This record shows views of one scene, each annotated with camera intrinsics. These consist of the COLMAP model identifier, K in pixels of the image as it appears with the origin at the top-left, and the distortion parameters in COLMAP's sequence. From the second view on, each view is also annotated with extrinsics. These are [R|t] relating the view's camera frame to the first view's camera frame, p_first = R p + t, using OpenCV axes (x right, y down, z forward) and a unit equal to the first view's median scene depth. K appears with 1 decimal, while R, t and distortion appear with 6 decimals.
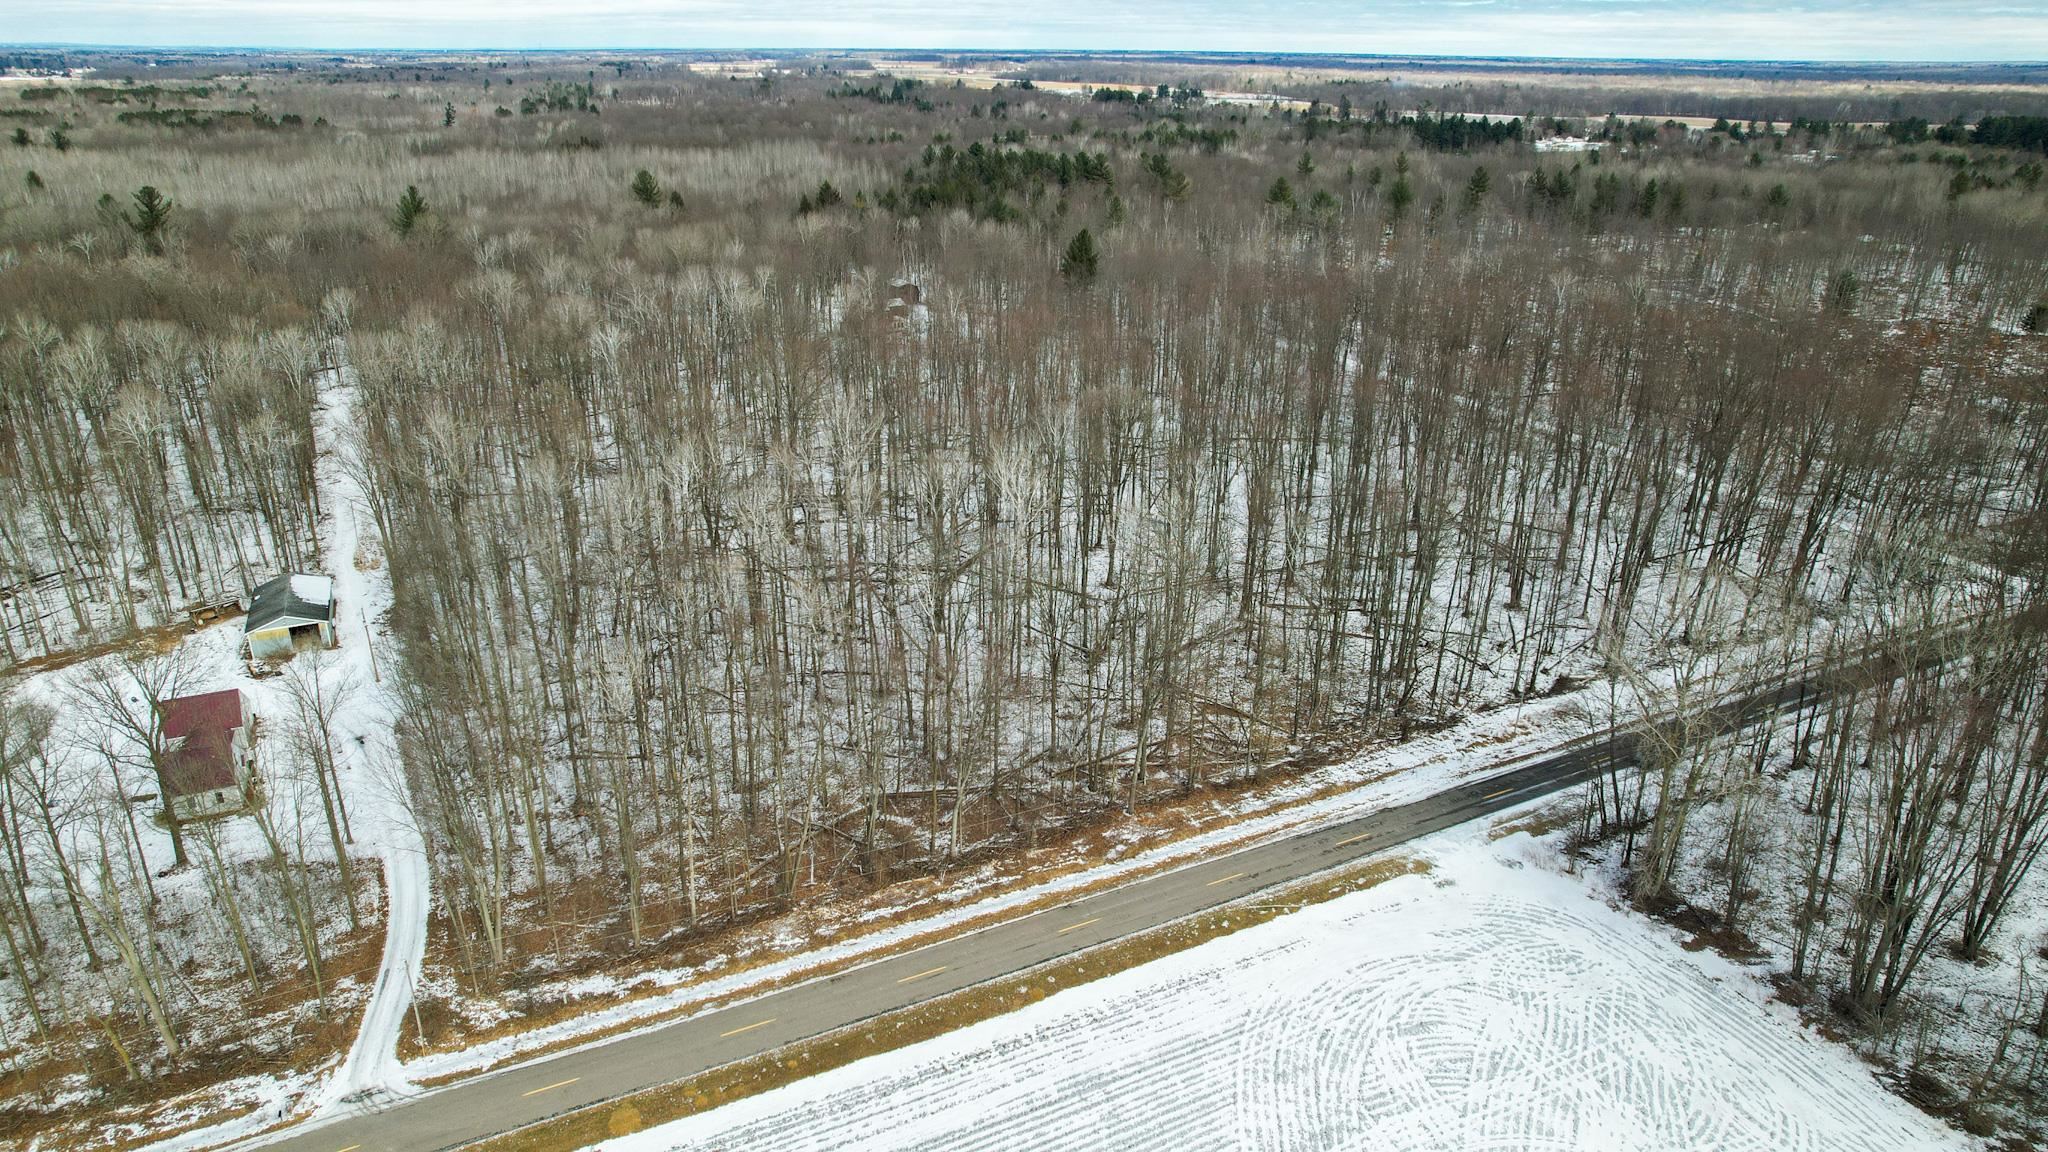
lens RADIAL K [[1288.6, 0, 1024.0], [0, 1288.6, 576.0], [0, 0, 1]] dist [-0.022077, 0.000405]
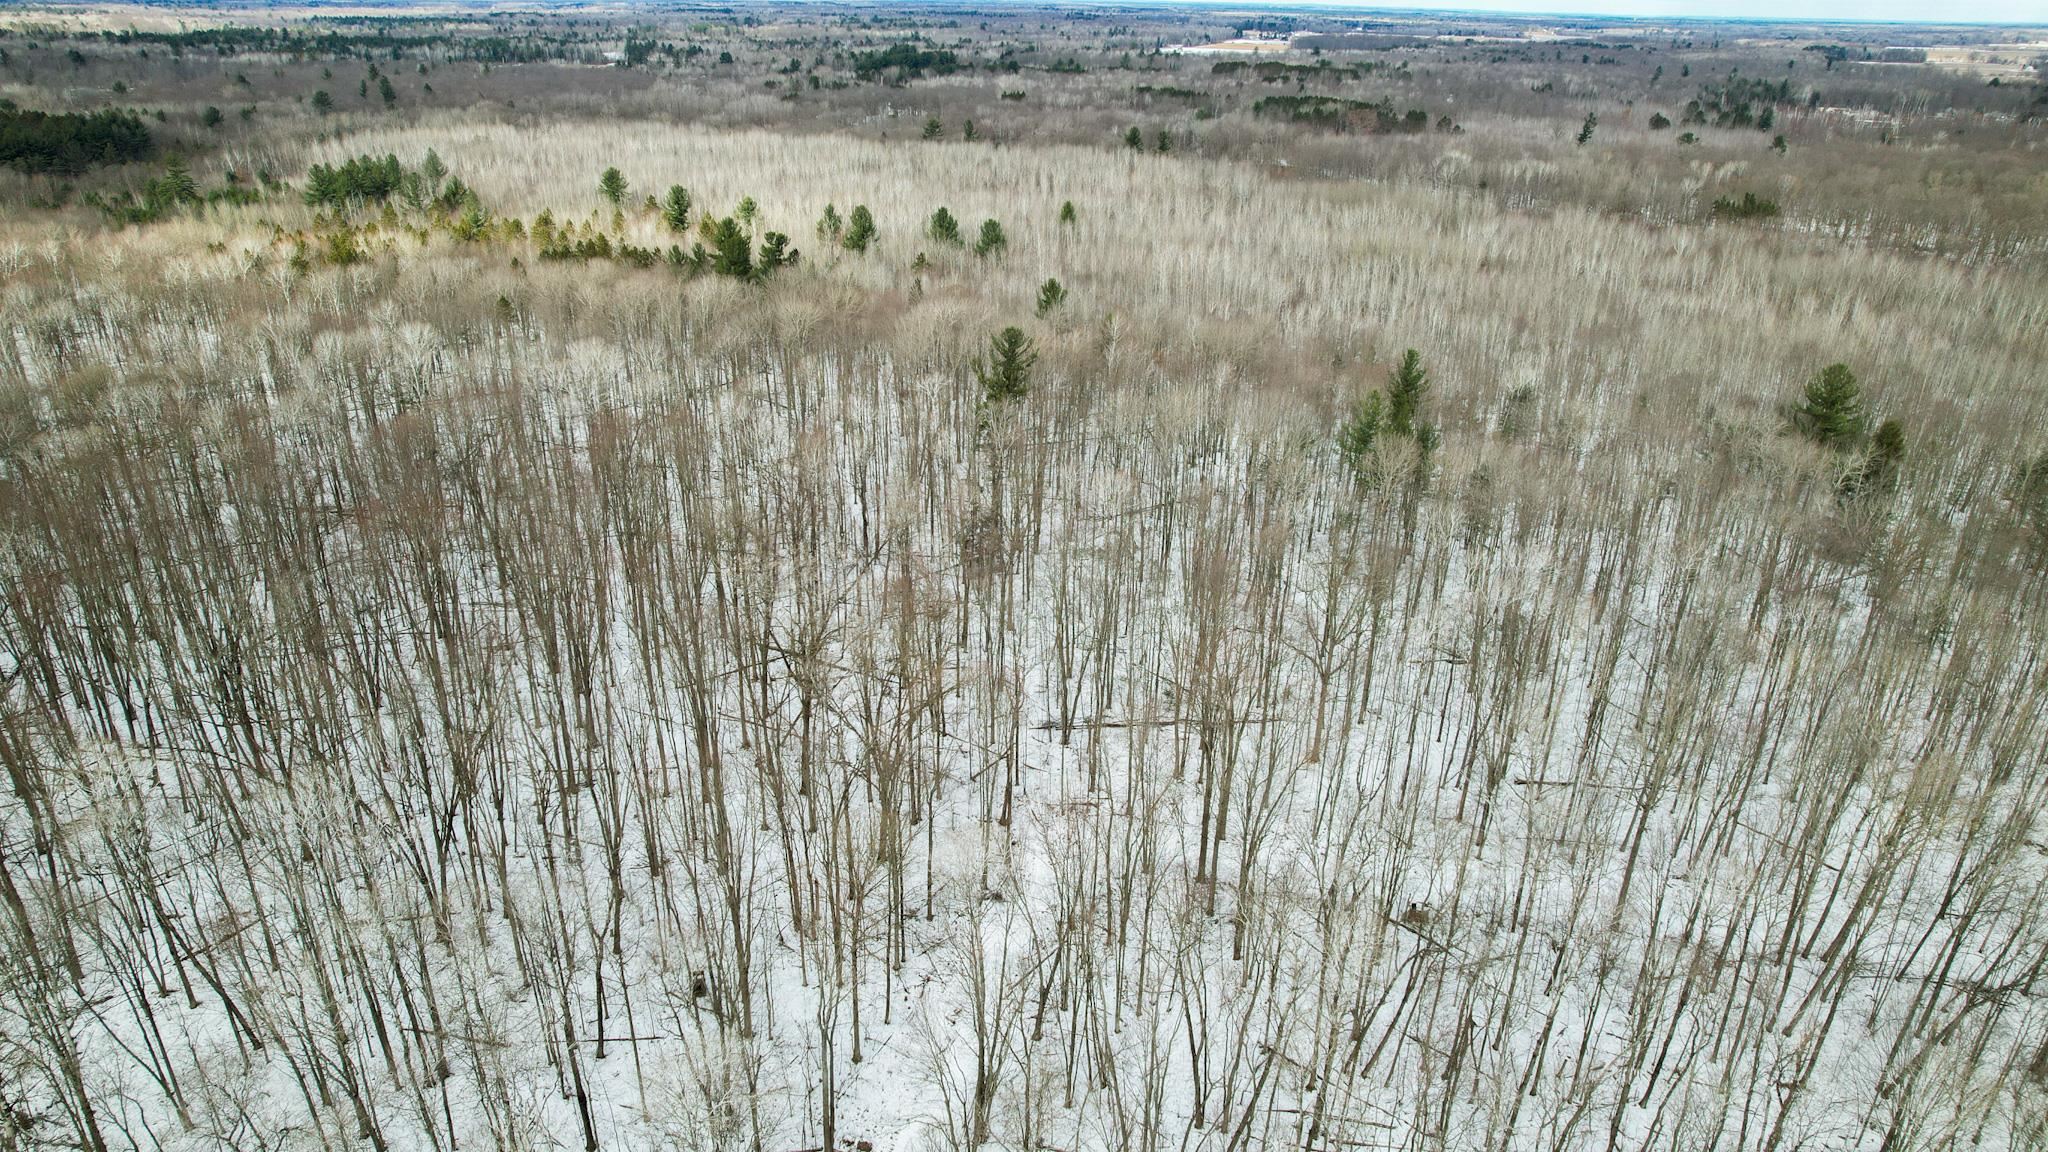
lens RADIAL K [[1288.6, 0, 1024.0], [0, 1288.6, 576.0], [0, 0, 1]] dist [-0.022077, 0.000405]
pose [[0.688350, 0.297675, -0.661486, -0.552439], [-0.281427, 0.950083, 0.134689, -0.755825], [0.668561, 0.093447, 0.737763, 1.418935]]
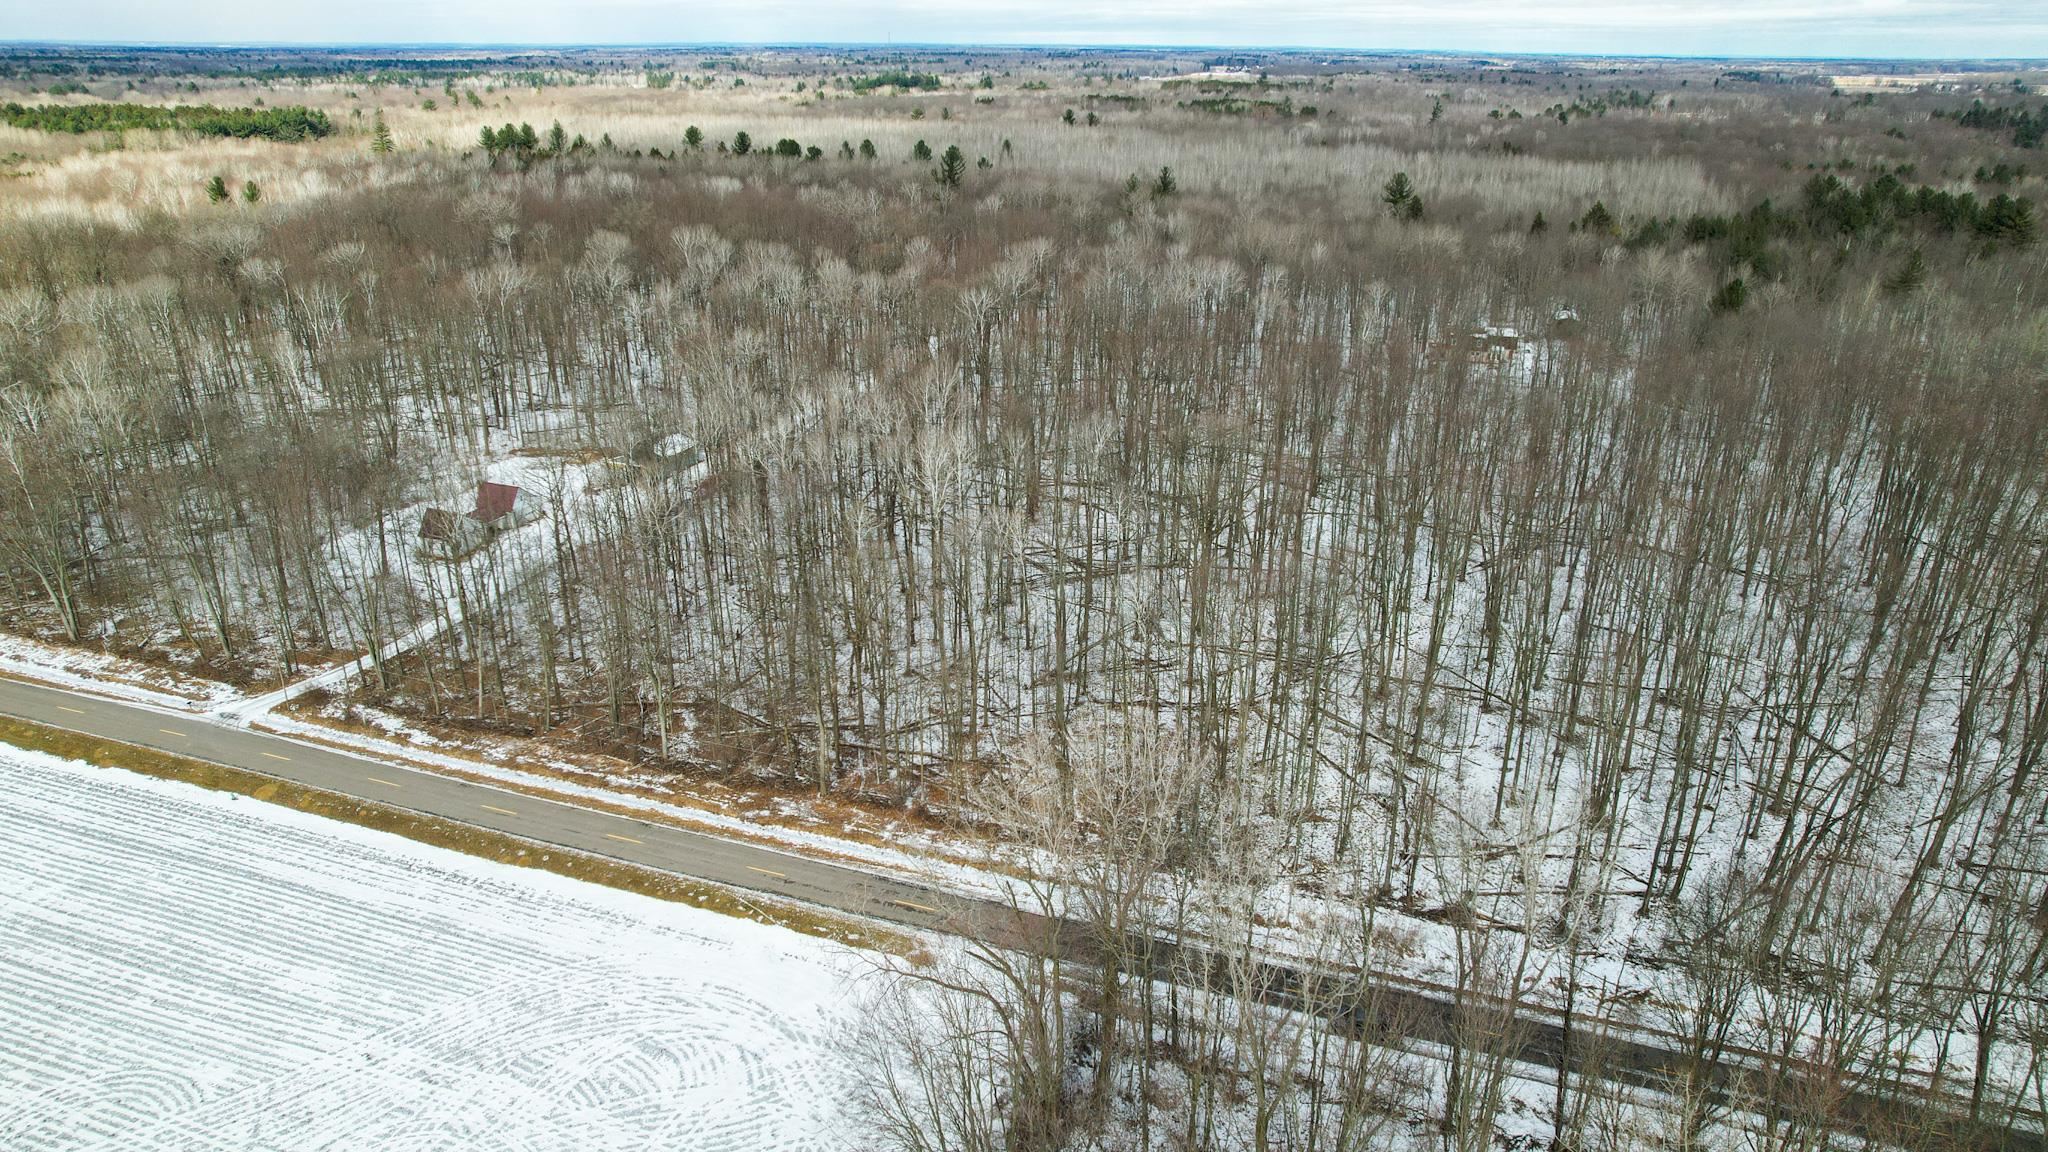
lens RADIAL K [[1288.6, 0, 1024.0], [0, 1288.6, 576.0], [0, 0, 1]] dist [-0.022077, 0.000405]
pose [[0.693892, 0.268177, -0.668278, 0.930330], [-0.269198, 0.957379, 0.104676, -0.147152], [0.667867, 0.107265, 0.736510, 0.384239]]
